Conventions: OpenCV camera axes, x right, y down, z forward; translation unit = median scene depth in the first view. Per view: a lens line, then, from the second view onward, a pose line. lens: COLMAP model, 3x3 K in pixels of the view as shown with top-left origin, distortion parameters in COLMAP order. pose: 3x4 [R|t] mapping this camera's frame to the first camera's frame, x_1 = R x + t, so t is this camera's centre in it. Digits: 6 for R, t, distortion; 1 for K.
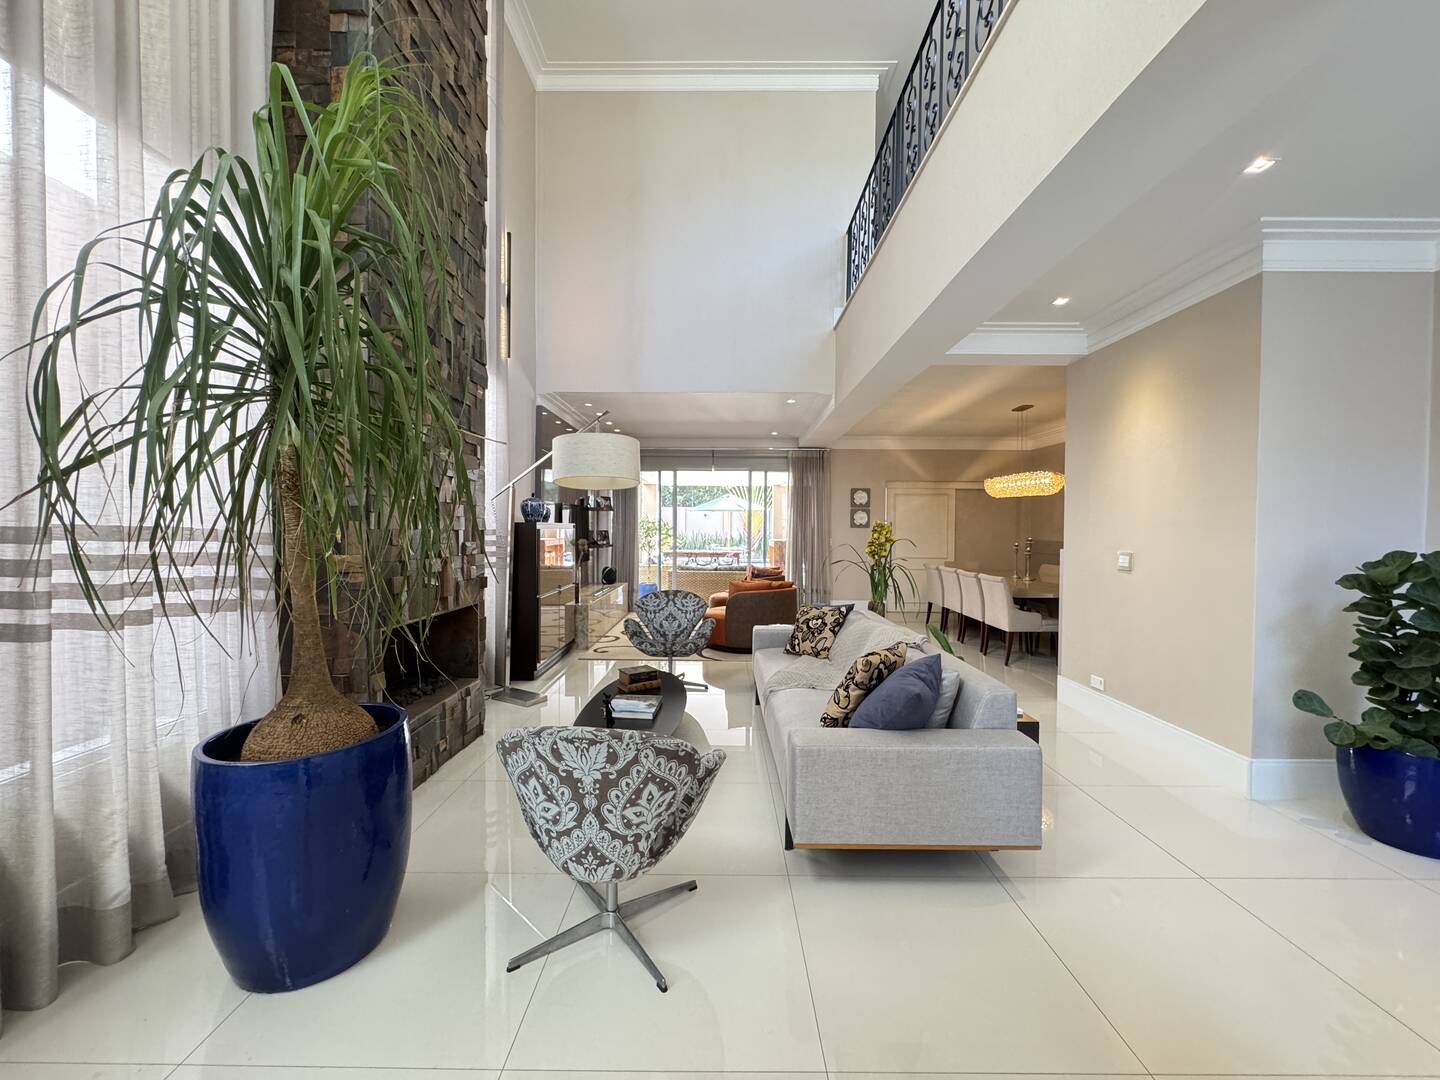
lens RADIAL K [[575.9, 0, 718.0], [0, 575.9, 540.0], [0, 0, 1]] dist [-0.002428, -0.000209]
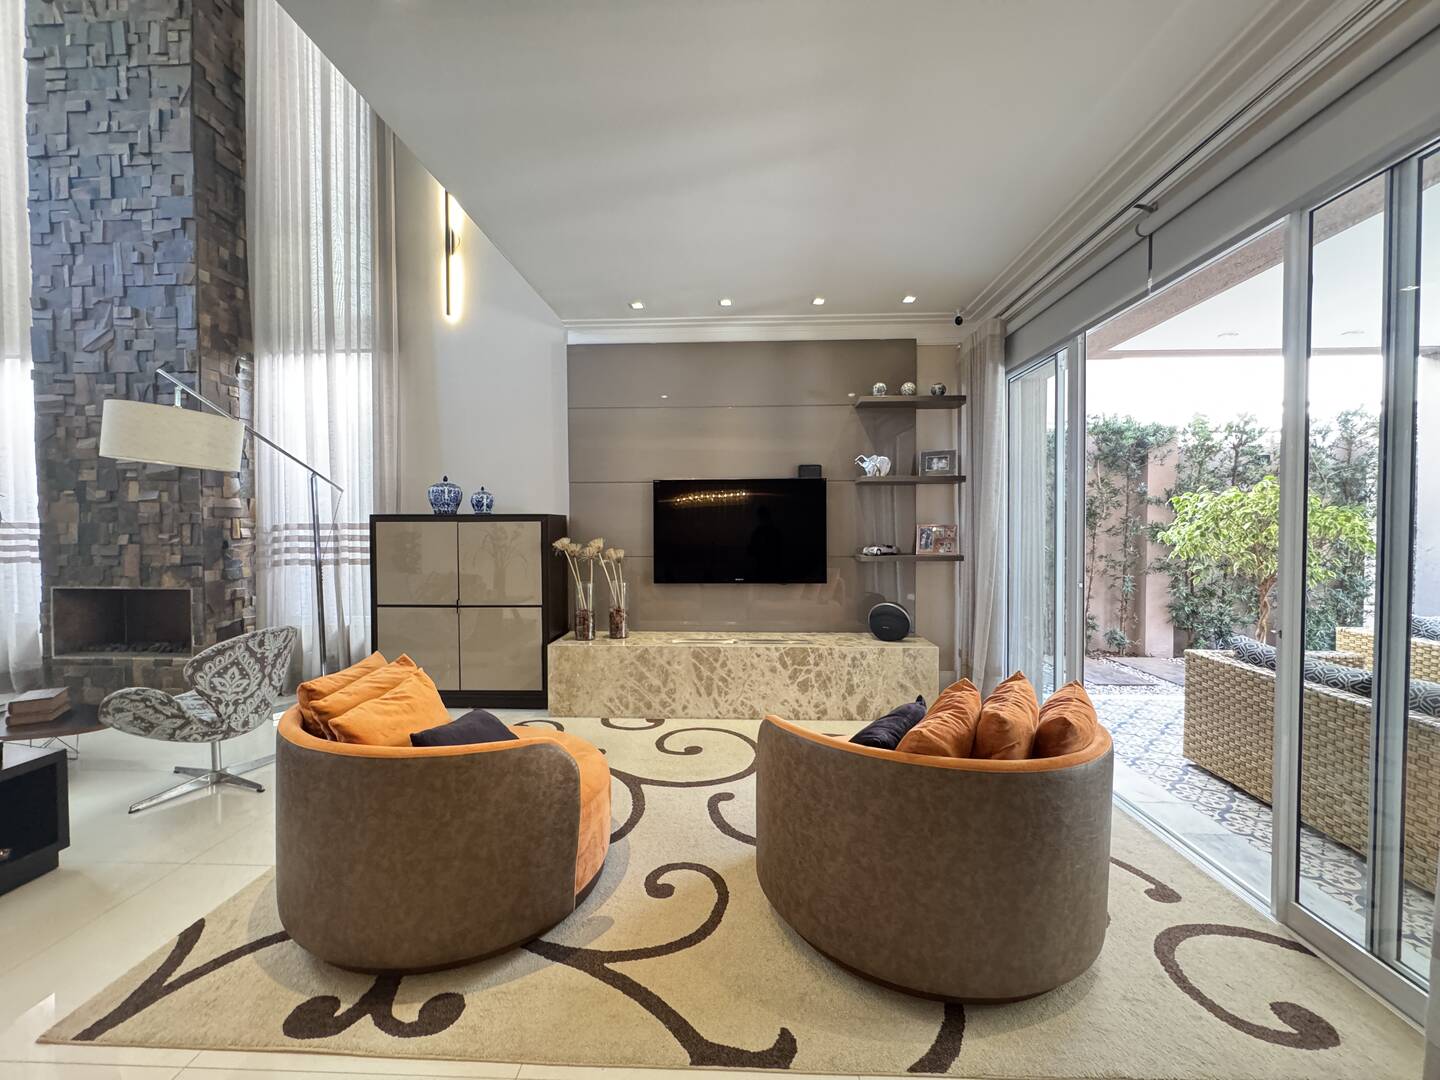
lens RADIAL K [[574.2, 0, 720.0], [0, 574.2, 540.0], [0, 0, 1]] dist [-0.003680, 0.000191]
pose [[-0.029932, 0.016689, -0.999413, 0.263645], [-0.018111, 0.999687, 0.017236, -0.008929], [0.999388, 0.018616, -0.029620, 0.830813]]
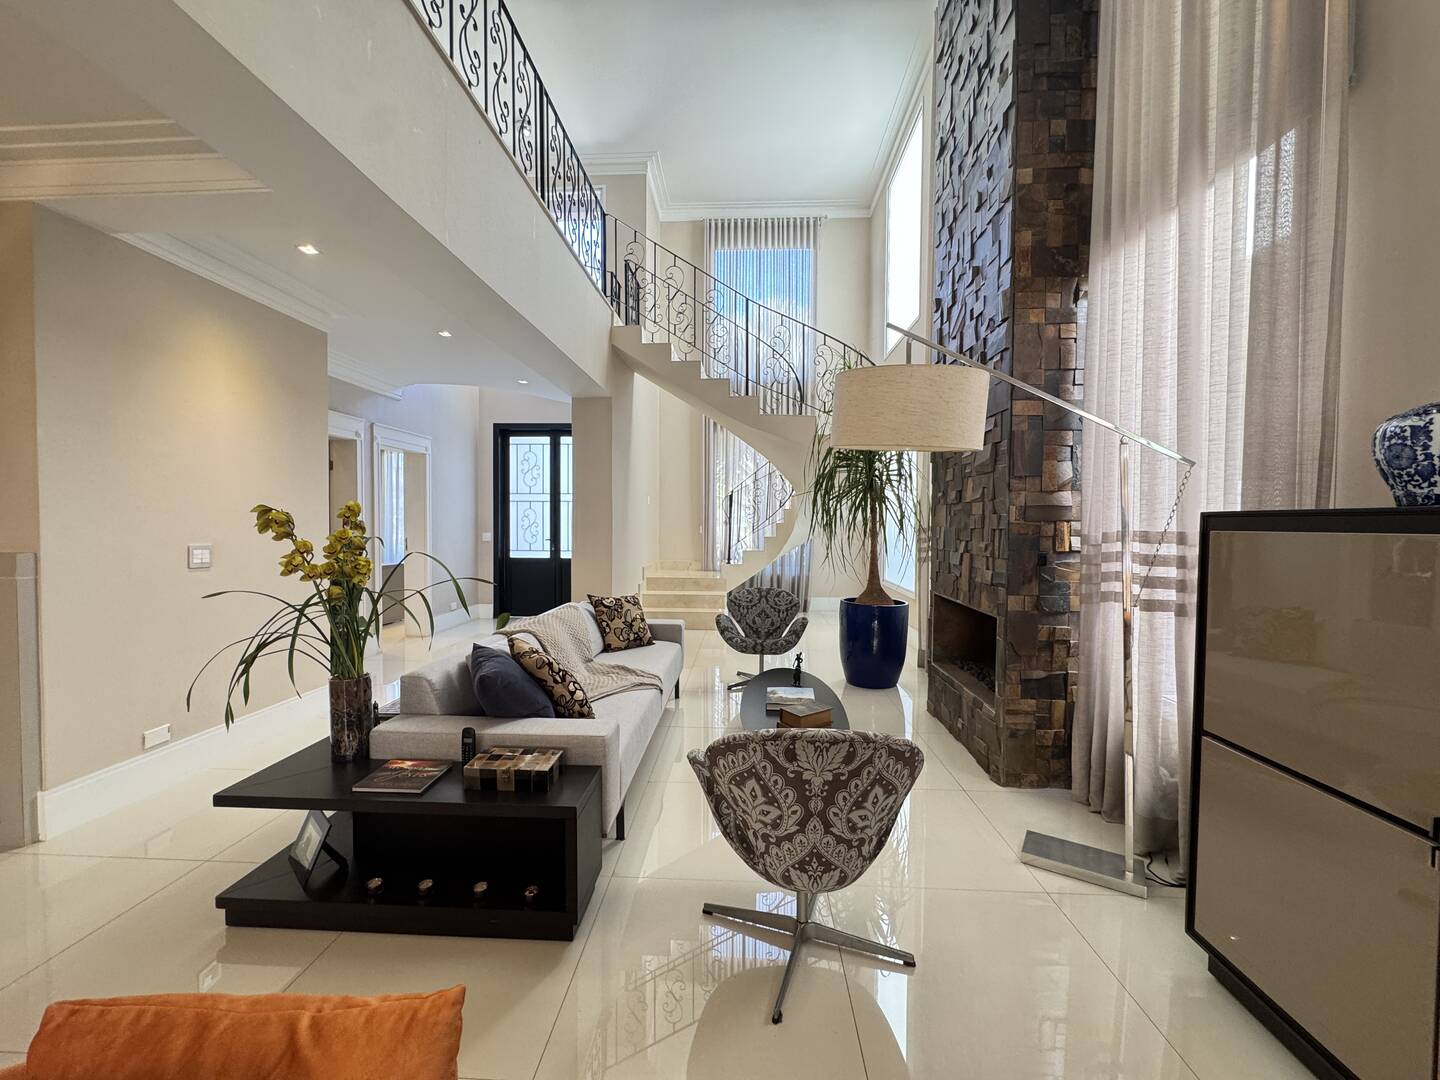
lens RADIAL K [[574.2, 0, 720.0], [0, 574.2, 540.0], [0, 0, 1]] dist [-0.003680, 0.000191]
pose [[-0.998939, -0.014878, 0.043592, -0.022669], [-0.012761, 0.998745, 0.048427, -0.014193], [-0.044258, 0.047819, -0.997875, 0.741357]]
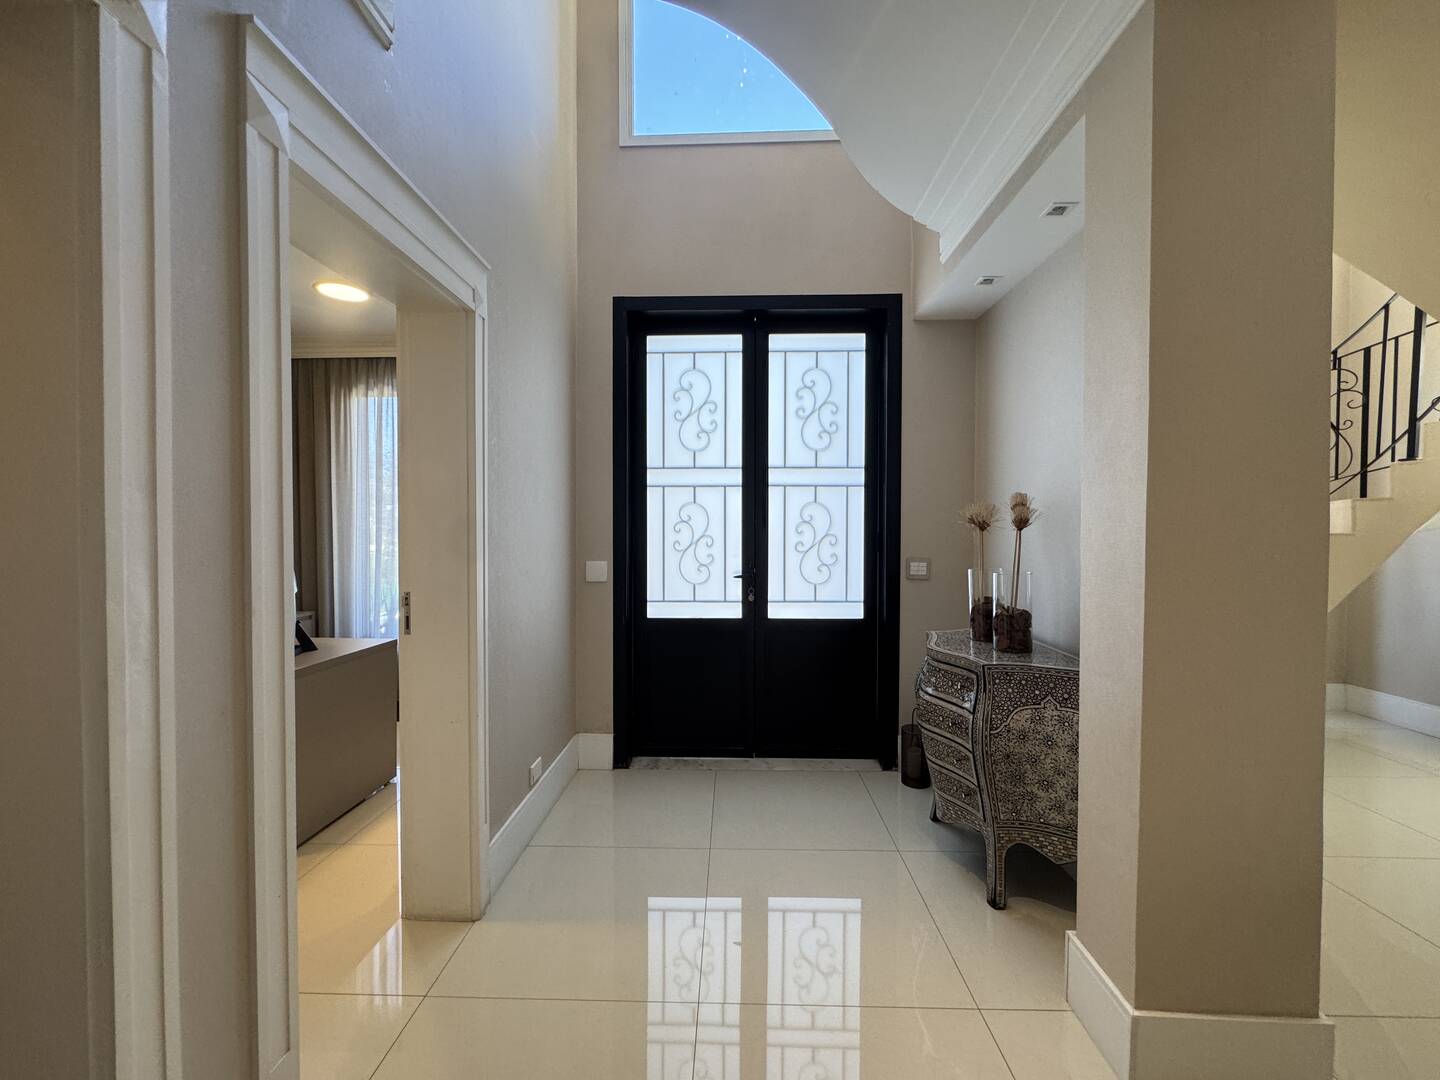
lens RADIAL K [[573.3, 0, 720.0], [0, 573.3, 540.0], [0, 0, 1]] dist [-0.000272, -0.000127]
pose [[-0.999789, -0.007169, 0.019262, 0.285398], [-0.006540, 0.999449, 0.032528, -0.003932], [-0.019485, 0.032396, -0.999285, 0.246208]]
